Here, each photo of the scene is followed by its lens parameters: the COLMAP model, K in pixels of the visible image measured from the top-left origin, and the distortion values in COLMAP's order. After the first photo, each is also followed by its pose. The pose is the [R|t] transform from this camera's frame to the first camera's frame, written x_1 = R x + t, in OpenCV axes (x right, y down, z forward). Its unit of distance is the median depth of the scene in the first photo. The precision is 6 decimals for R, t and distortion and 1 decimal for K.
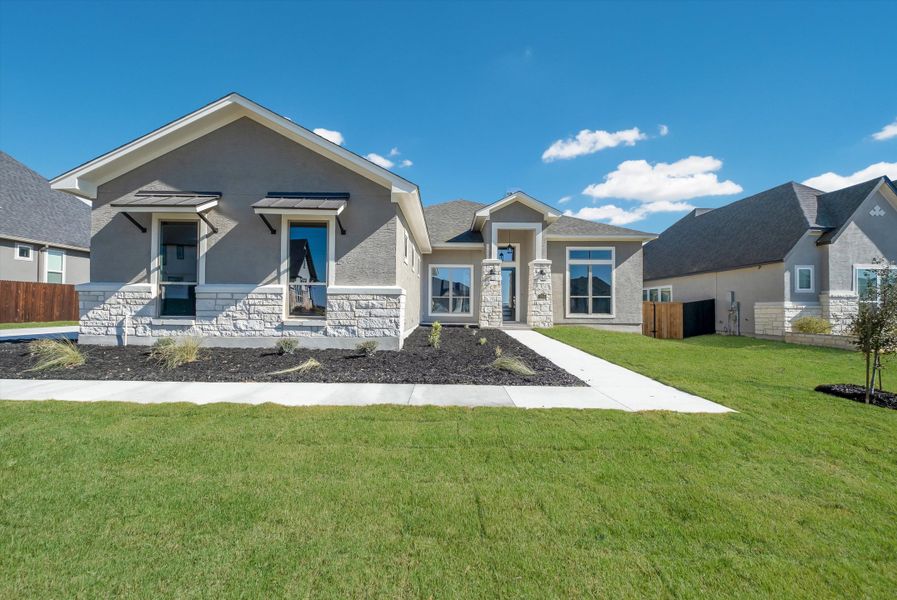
lens RADIAL K [[389.5, 0, 449.6], [0, 389.5, 298.4], [0, 0, 1]] dist [-0.002215, -0.000884]
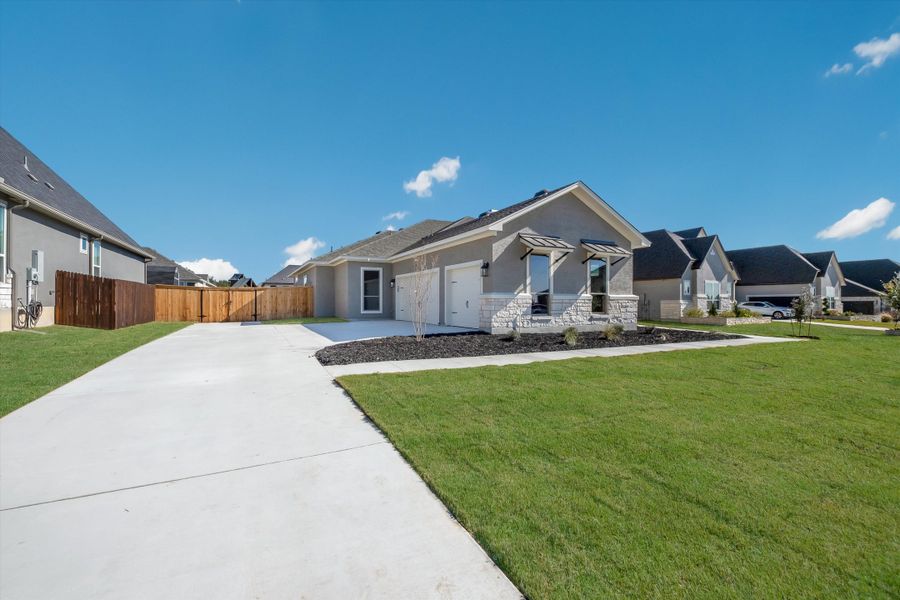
lens RADIAL K [[390.8, 0, 446.2], [0, 390.8, 298.0], [0, 0, 1]] dist [-0.002215, -0.000884]
pose [[0.892246, -0.003948, 0.451532, -1.776042], [-0.000393, 0.999955, 0.009519, -0.035112], [-0.451549, -0.008670, 0.892204, -0.247834]]
